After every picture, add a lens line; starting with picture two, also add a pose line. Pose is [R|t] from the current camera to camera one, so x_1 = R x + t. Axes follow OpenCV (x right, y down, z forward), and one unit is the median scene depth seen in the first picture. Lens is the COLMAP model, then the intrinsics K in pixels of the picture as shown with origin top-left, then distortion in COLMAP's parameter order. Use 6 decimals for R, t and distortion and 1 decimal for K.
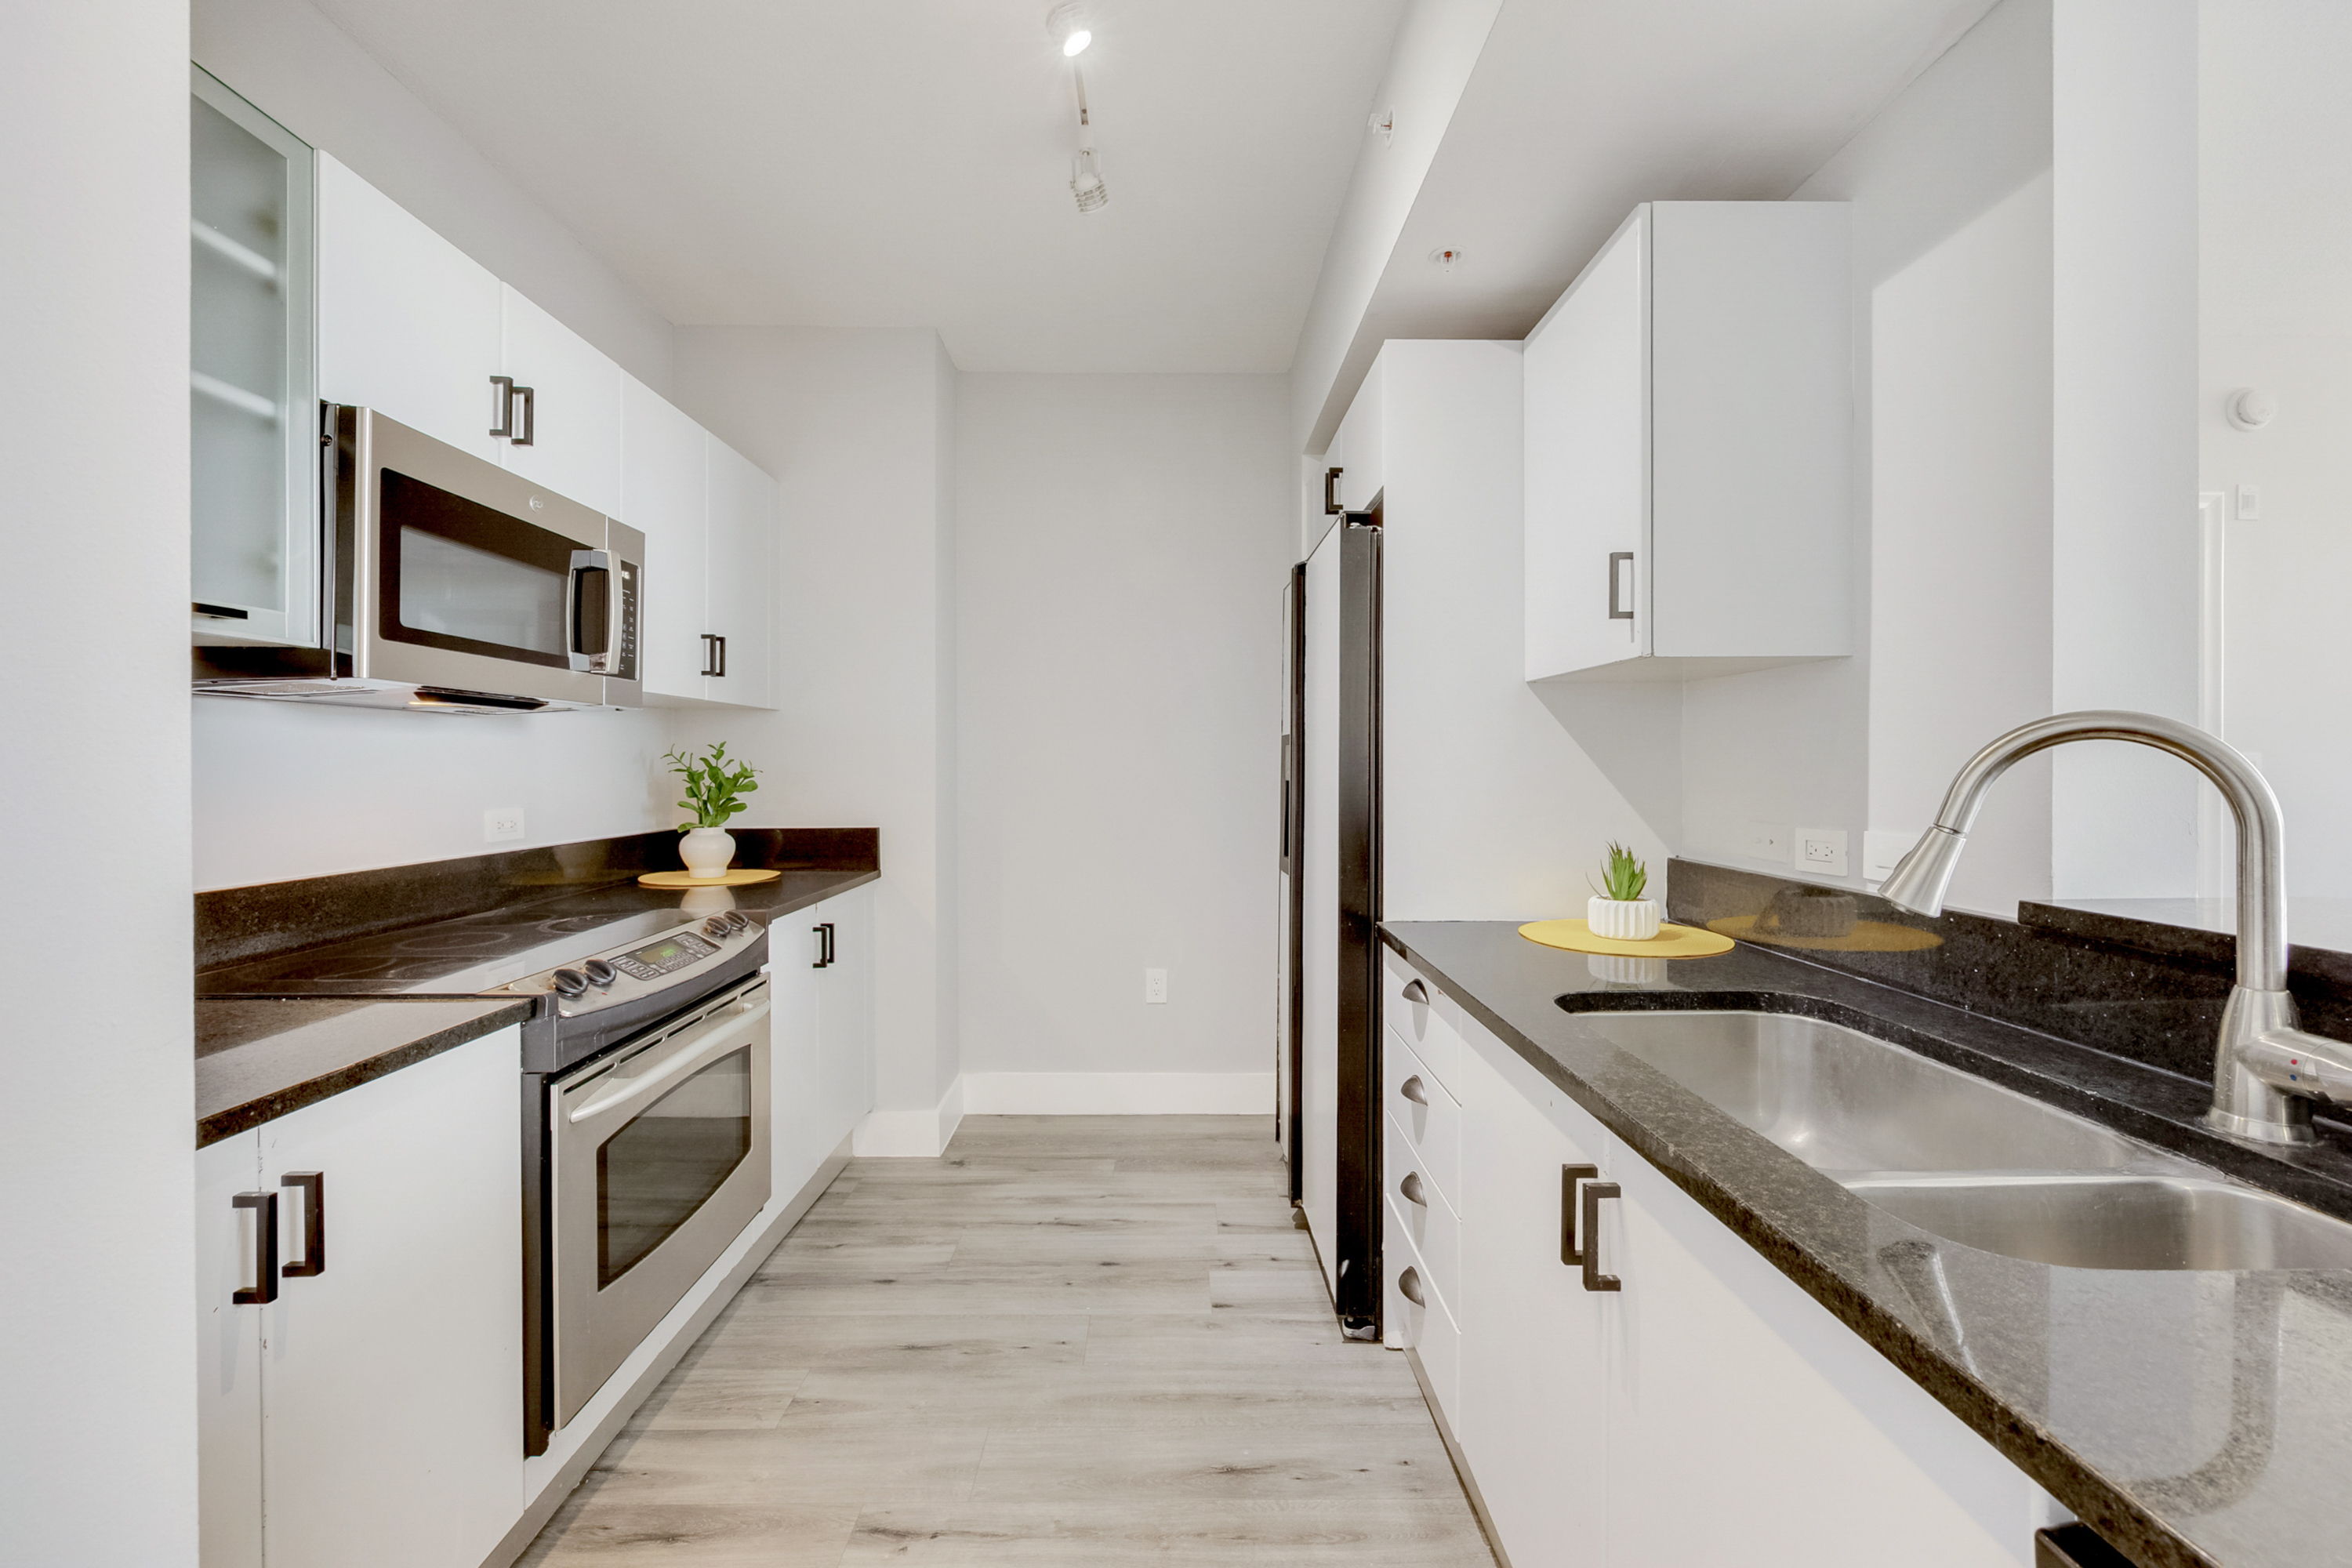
lens RADIAL K [[939.6, 0, 1176.0], [0, 939.6, 784.0], [0, 0, 1]] dist [-0.001731, -0.000044]
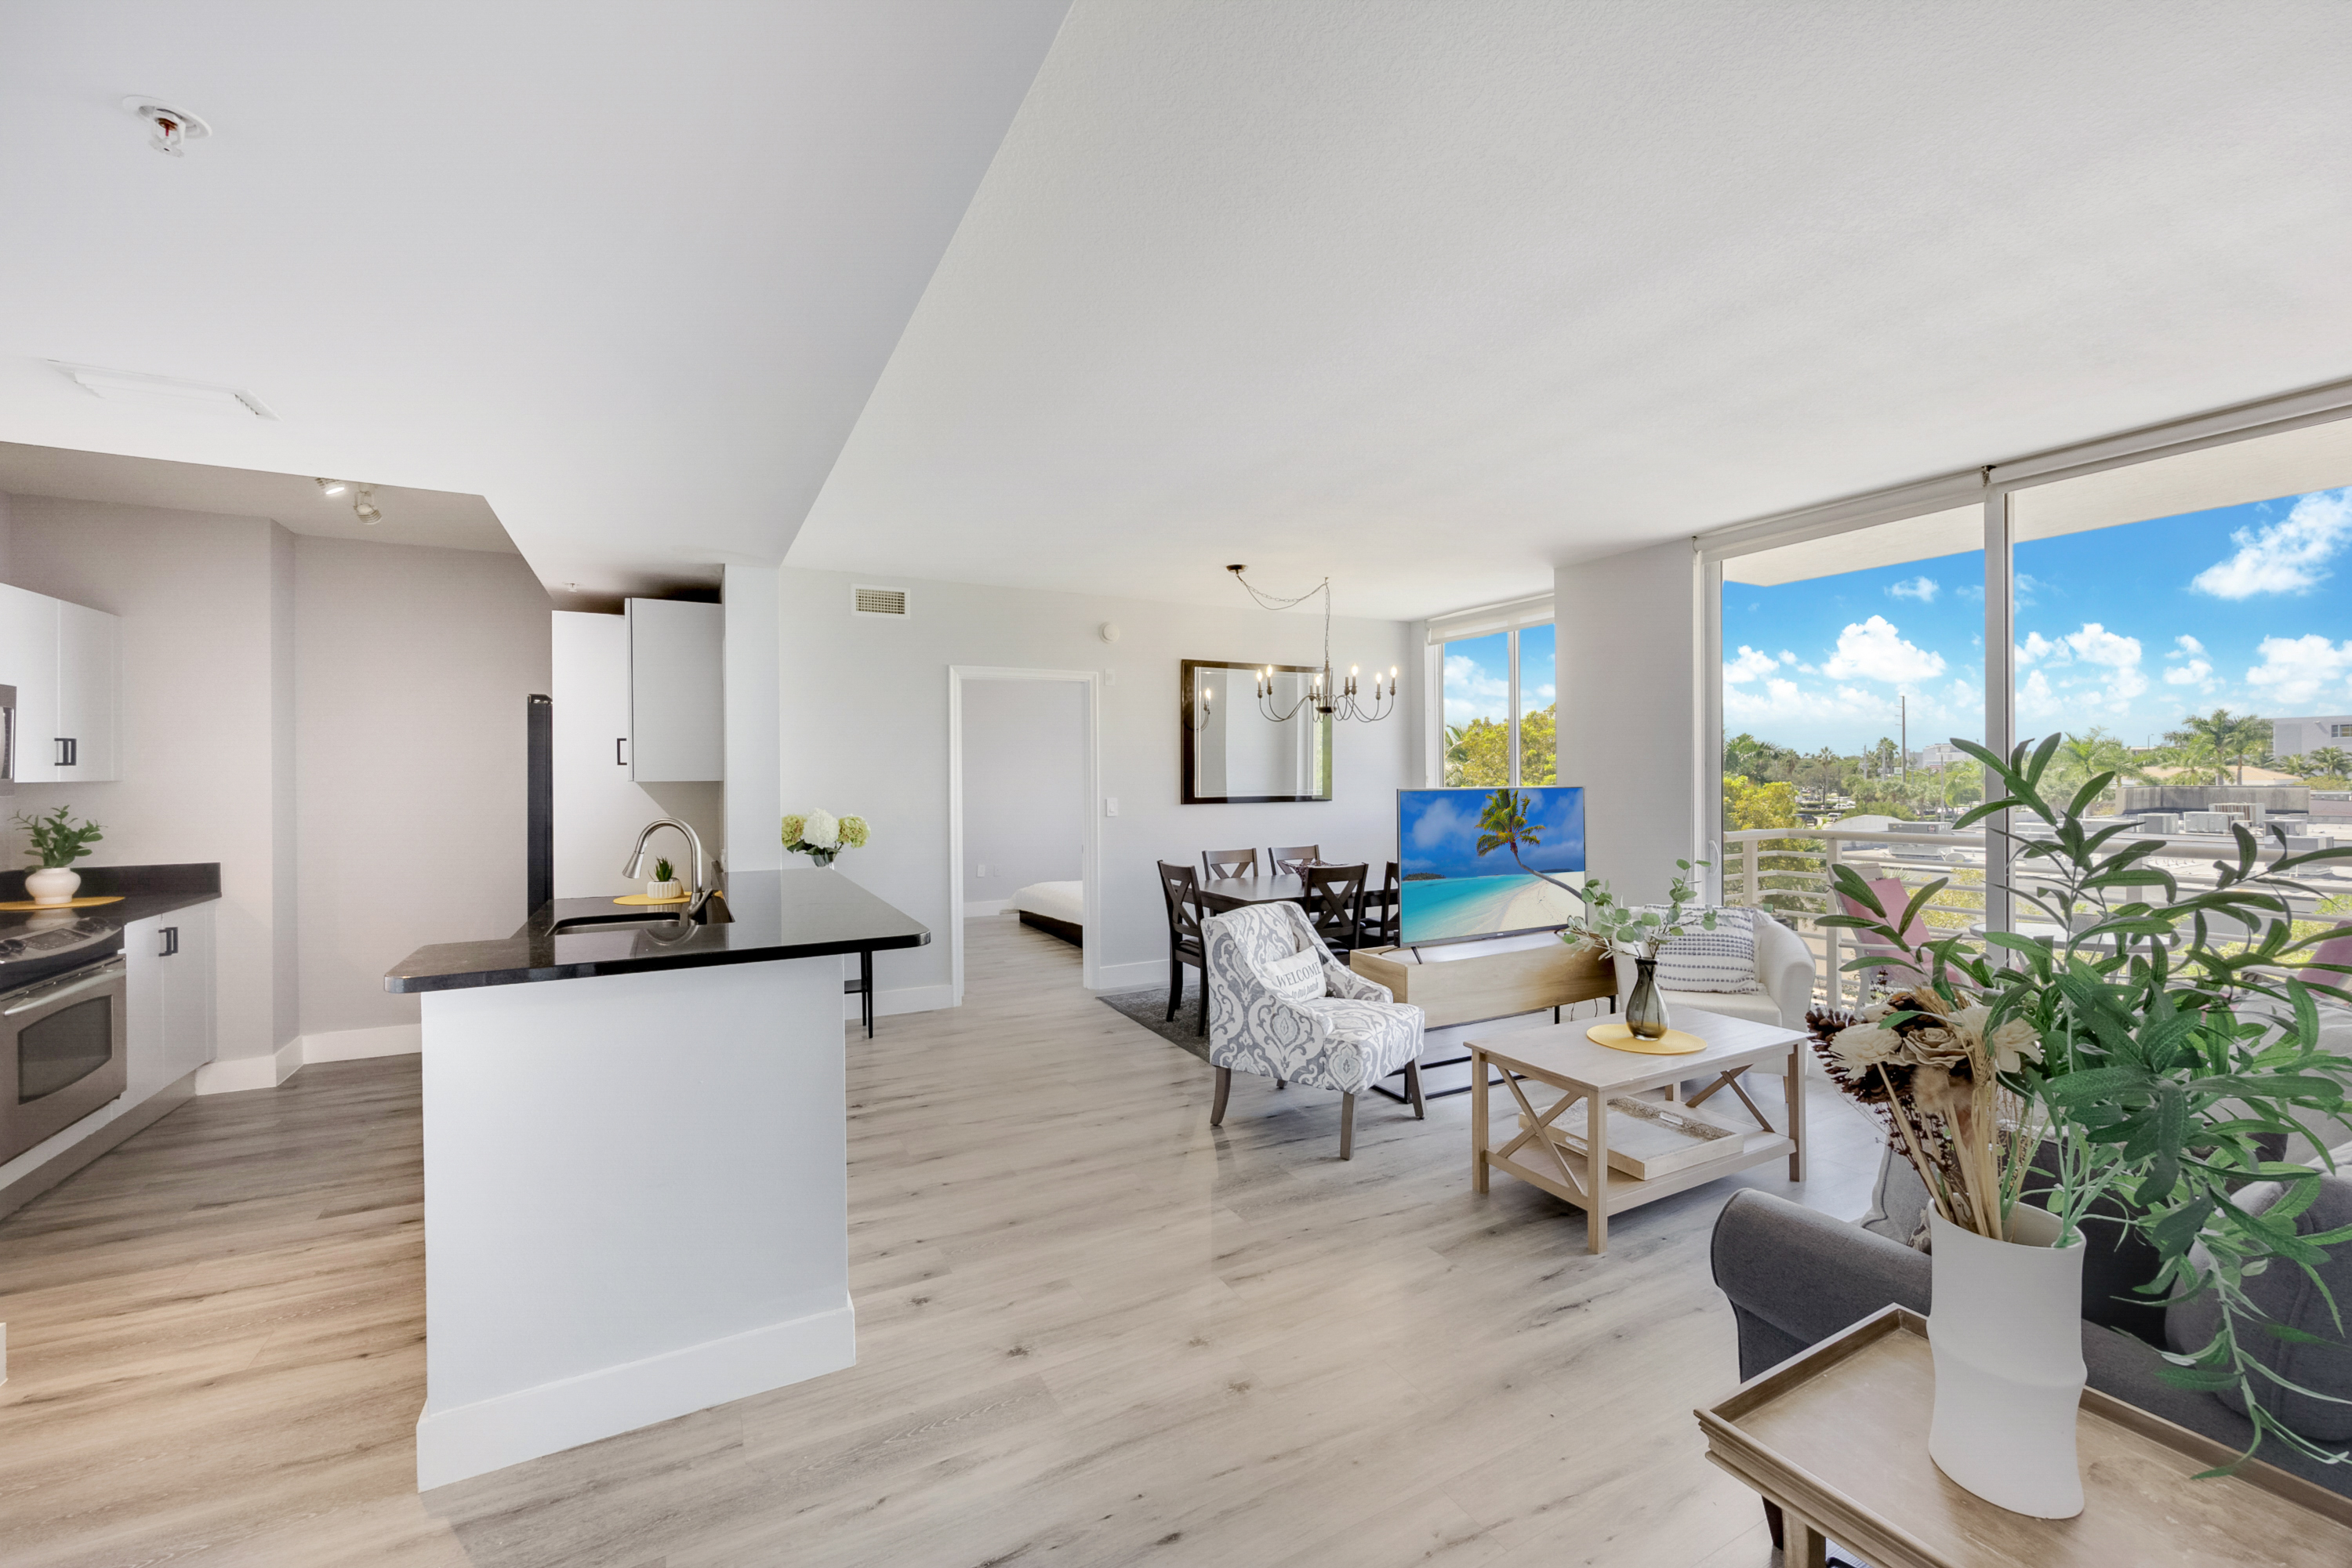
lens RADIAL K [[939.6, 0, 1176.0], [0, 939.6, 784.0], [0, 0, 1]] dist [-0.001731, -0.000044]
pose [[0.889300, -0.005171, 0.457295, 0.363682], [0.010243, 0.999910, -0.008613, -0.051162], [-0.457209, 0.012344, 0.889273, -1.043243]]
